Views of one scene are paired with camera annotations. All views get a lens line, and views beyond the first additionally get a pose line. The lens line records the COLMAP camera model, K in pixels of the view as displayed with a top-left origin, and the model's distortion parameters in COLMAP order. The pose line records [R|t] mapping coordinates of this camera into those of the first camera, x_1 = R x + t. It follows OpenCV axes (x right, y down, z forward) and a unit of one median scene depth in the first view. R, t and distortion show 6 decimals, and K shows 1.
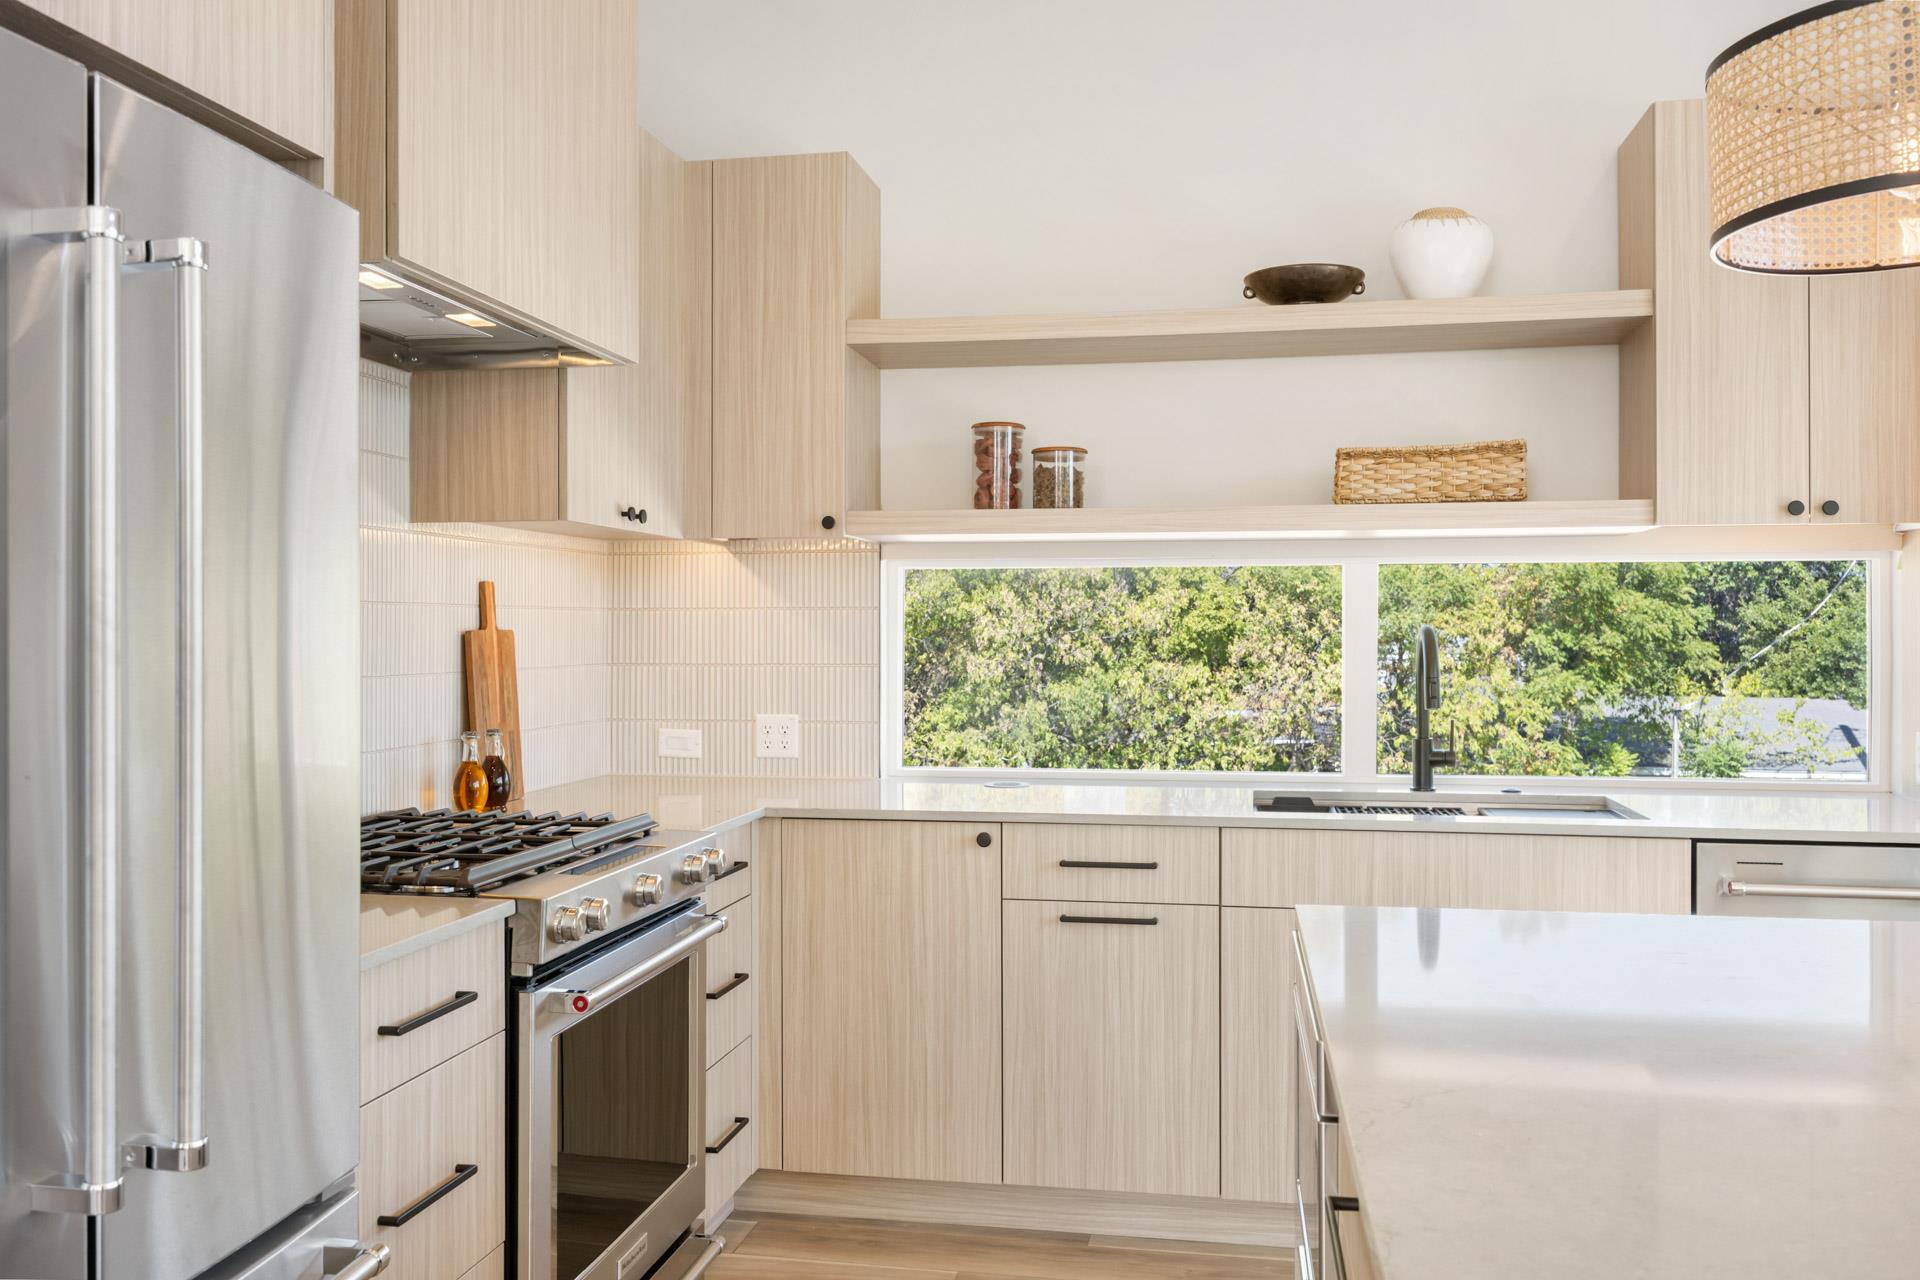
lens RADIAL K [[1576.5, 0, 948.5], [0, 1576.5, 637.8], [0, 0, 1]] dist [-0.014229, -0.025982]
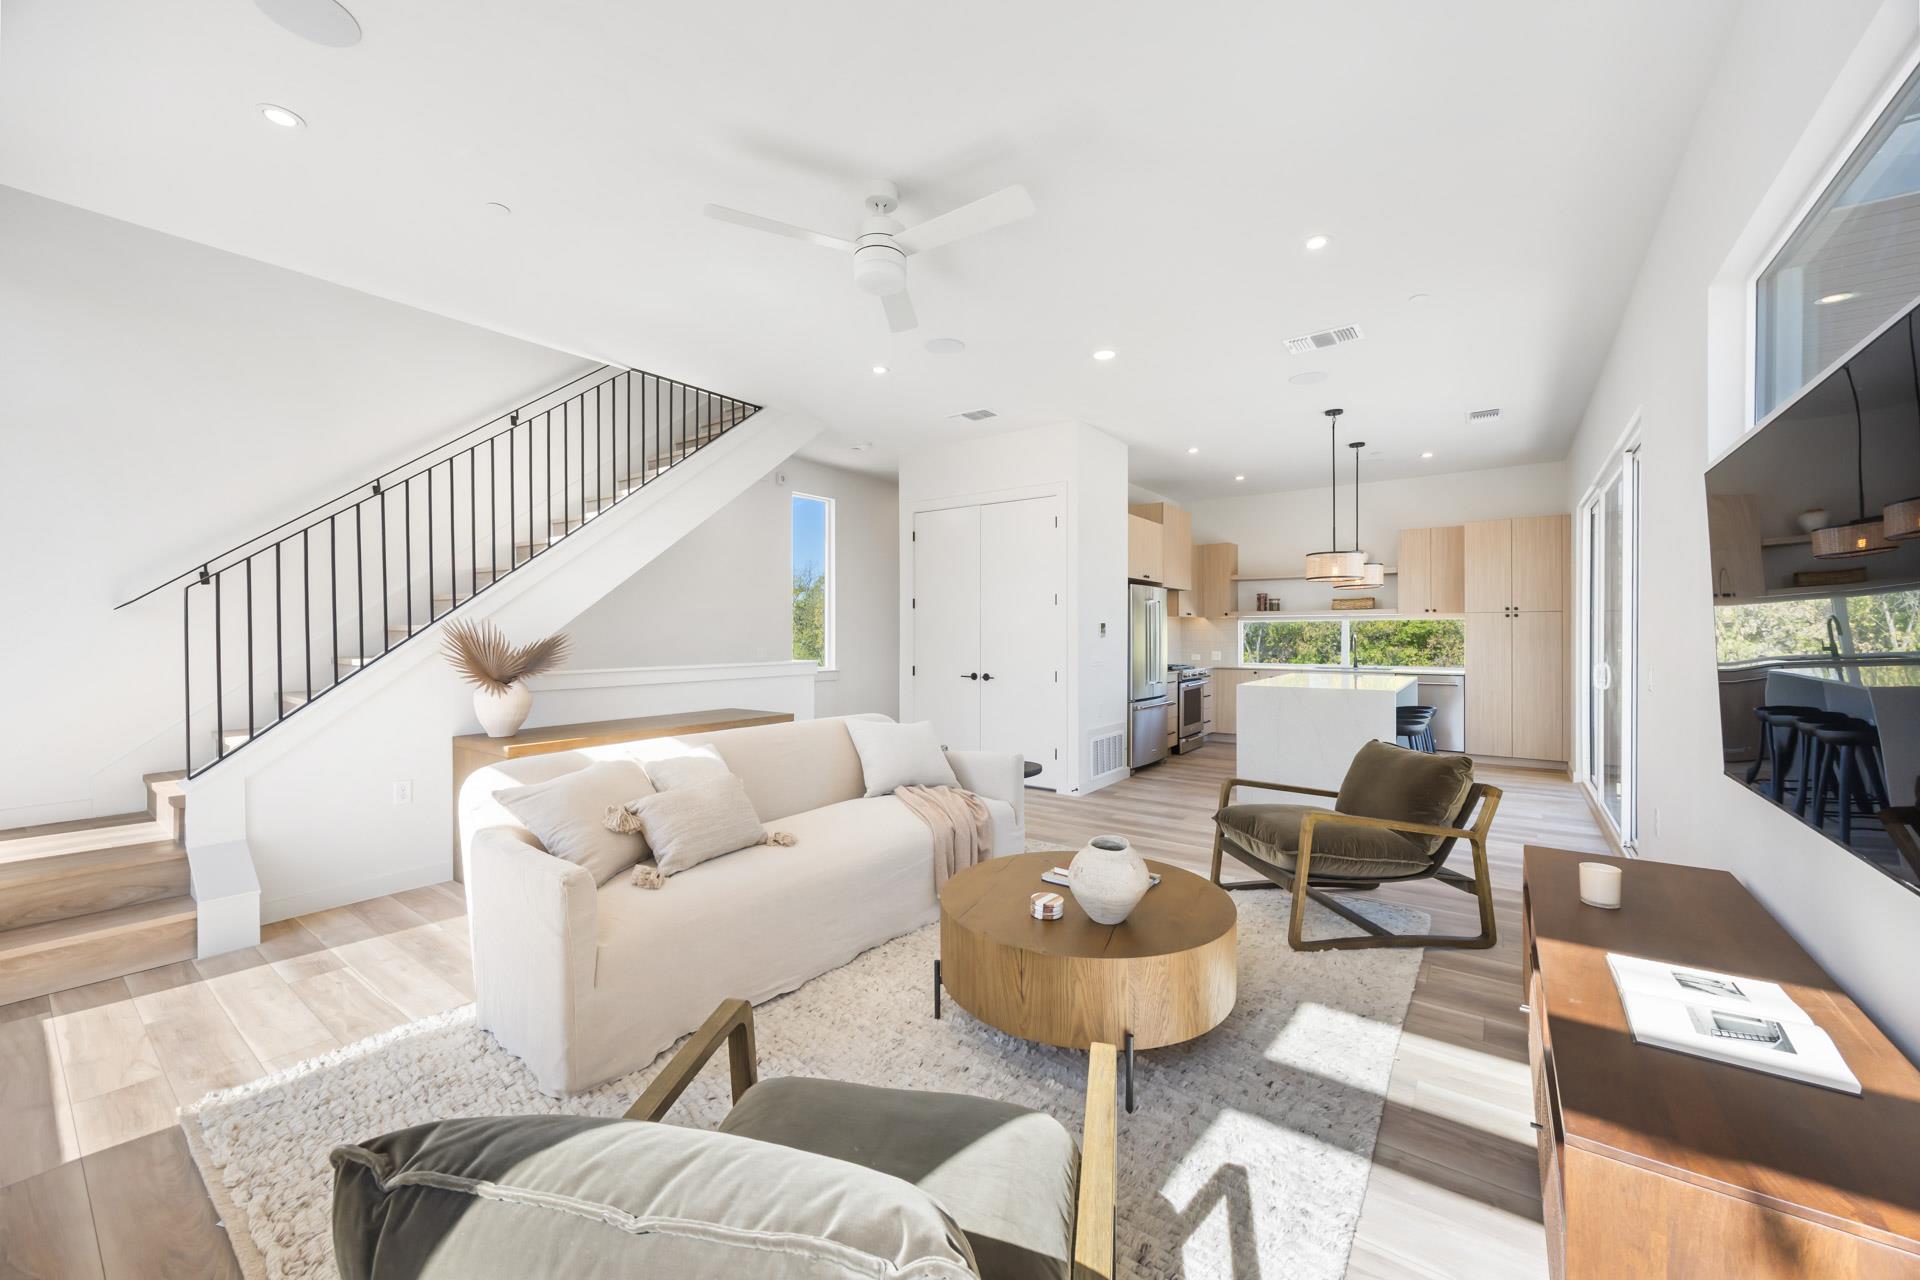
lens RADIAL K [[742.9, 0, 952.2], [0, 742.9, 639.8], [0, 0, 1]] dist [-0.007091, 0.000752]
pose [[0.900232, 0.001743, -0.435407, 0.181460], [0.000456, 0.999988, 0.004945, -0.000526], [0.435410, -0.004650, 0.900220, -1.650052]]
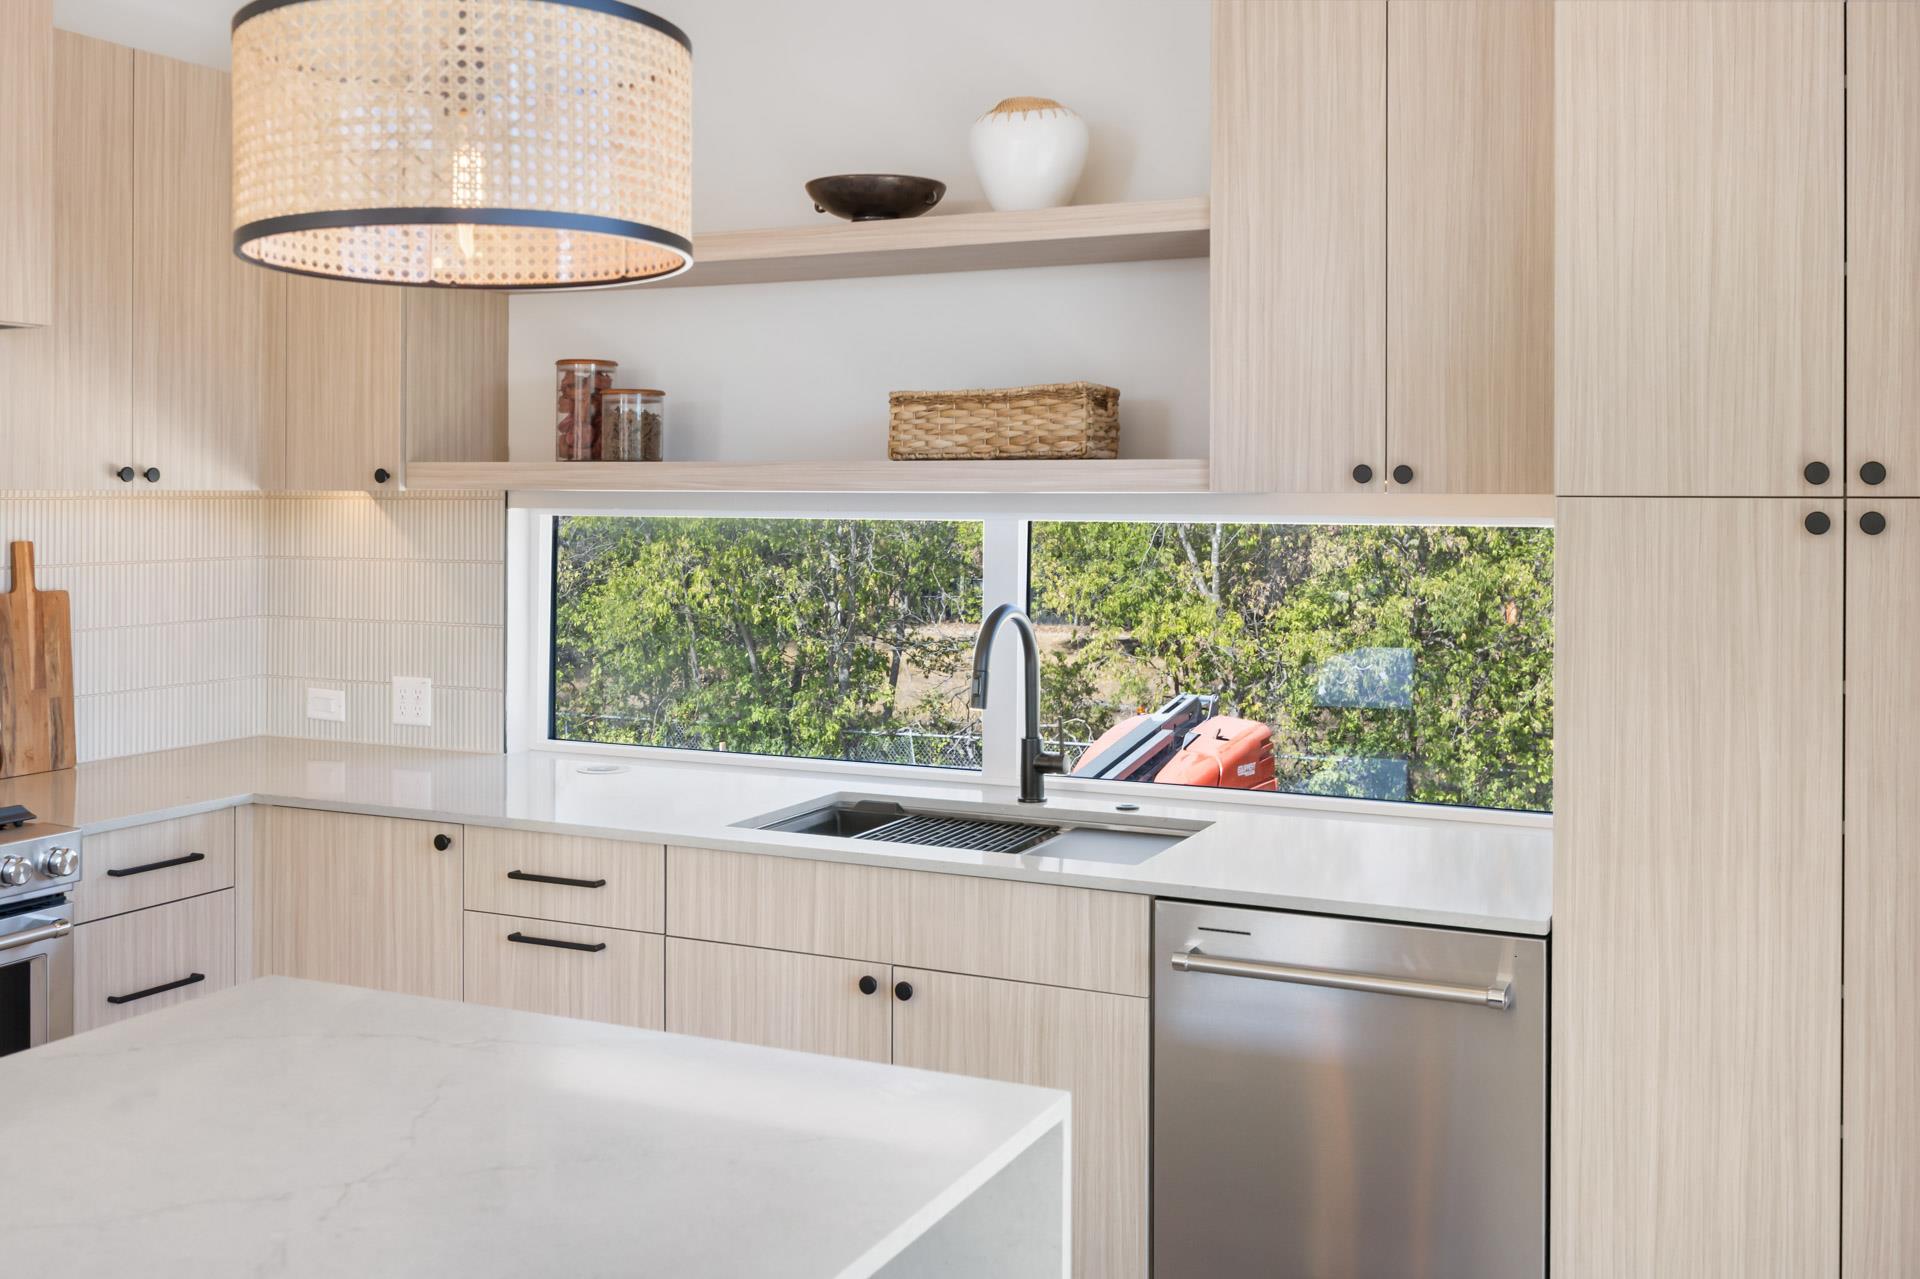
lens RADIAL K [[1858.3, 0, 983.2], [0, 1858.3, 491.5], [0, 0, 1]] dist [-0.014767, 0.000000]
pose [[0.969594, 0.004626, -0.244674, 0.527452], [-0.005945, 0.999972, -0.004652, -0.061824], [0.244646, 0.005965, 0.969594, 0.050265]]
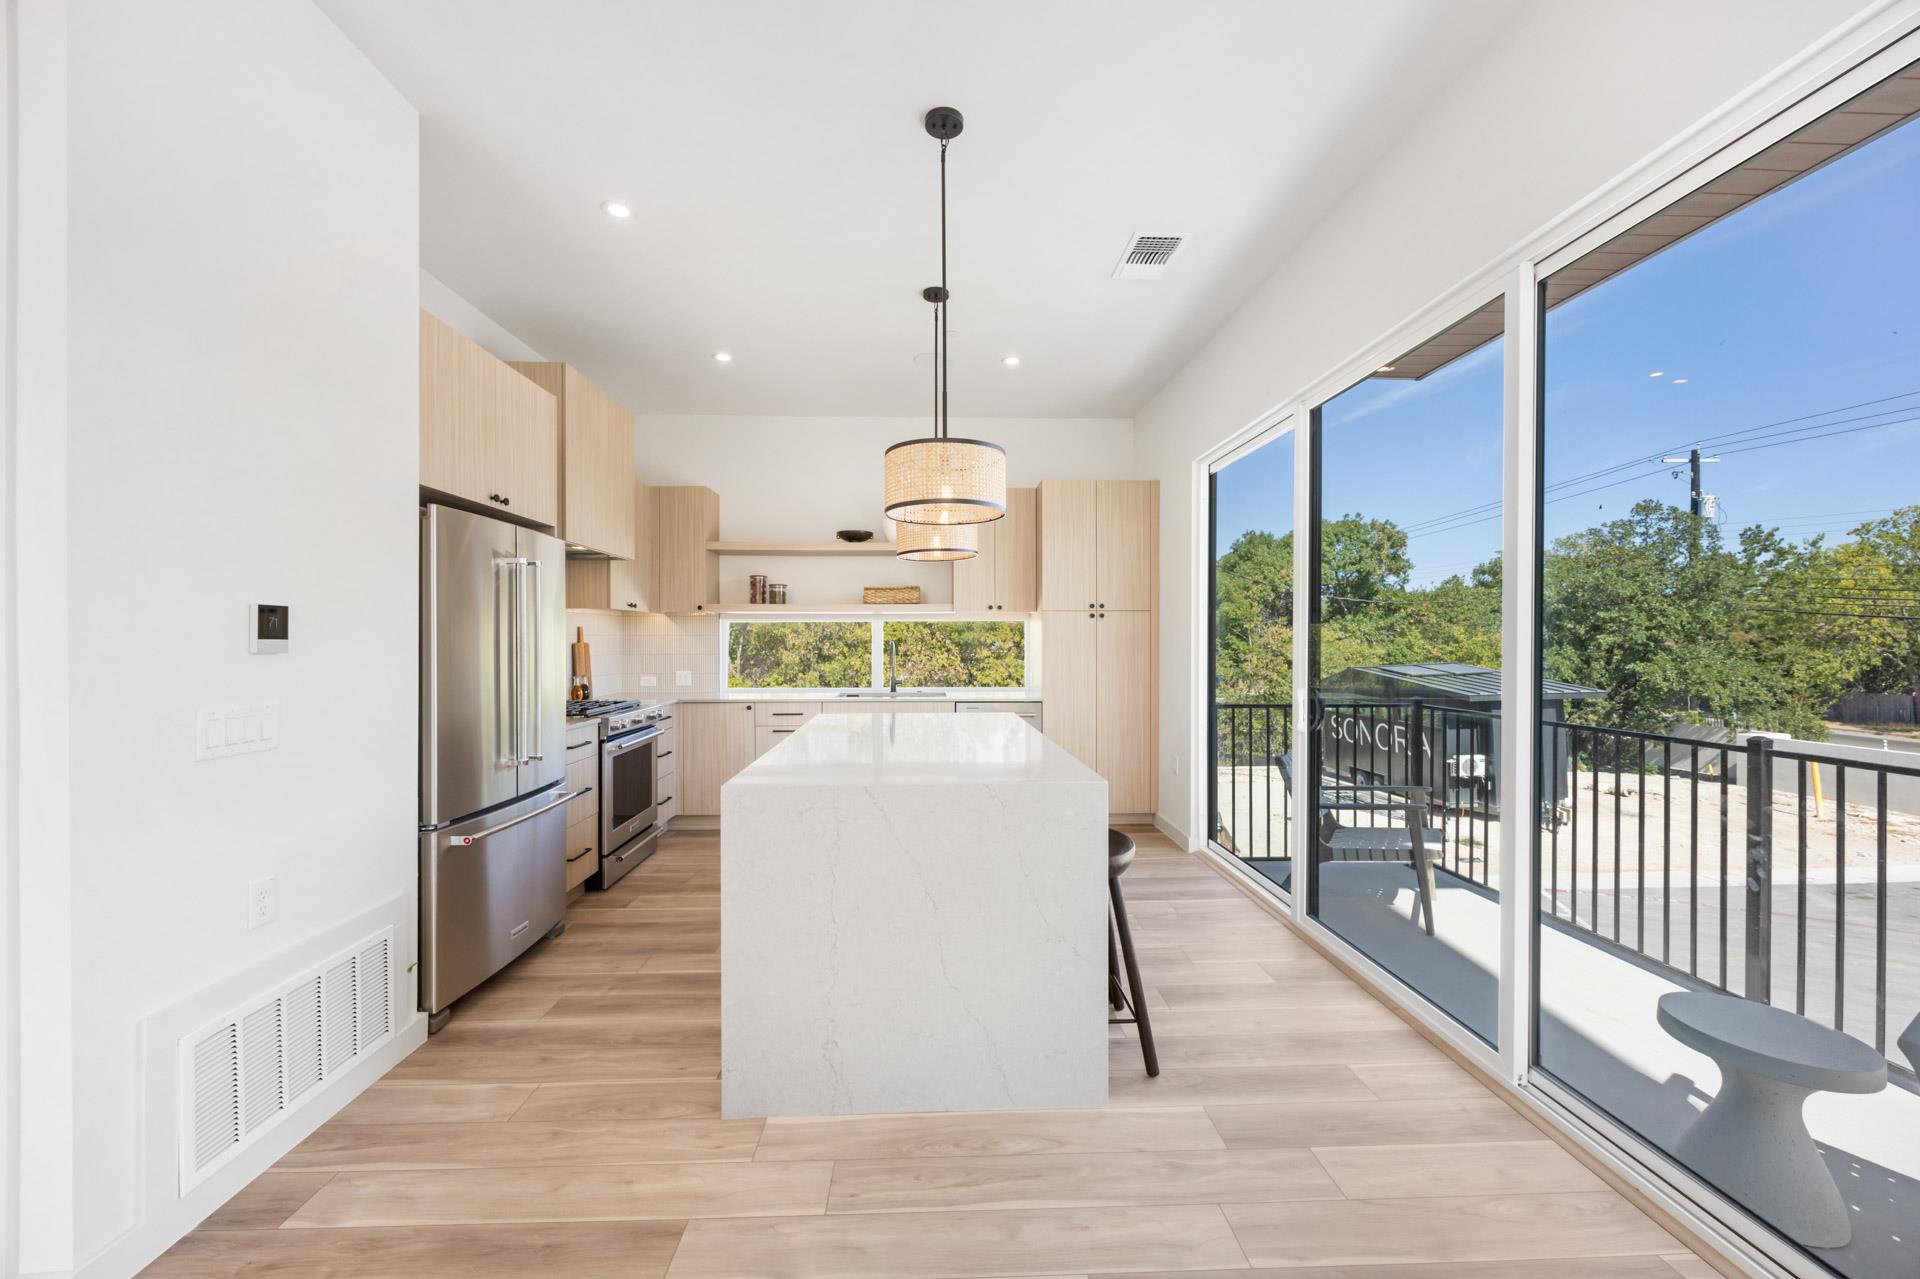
lens RADIAL K [[742.9, 0, 963.7], [0, 742.9, 640.5], [0, 0, 1]] dist [-0.007091, 0.000752]
pose [[0.971629, -0.001143, 0.236508, 0.082308], [0.001968, 0.999993, -0.003253, -0.003441], [-0.236503, 0.003626, 0.971624, -0.534785]]
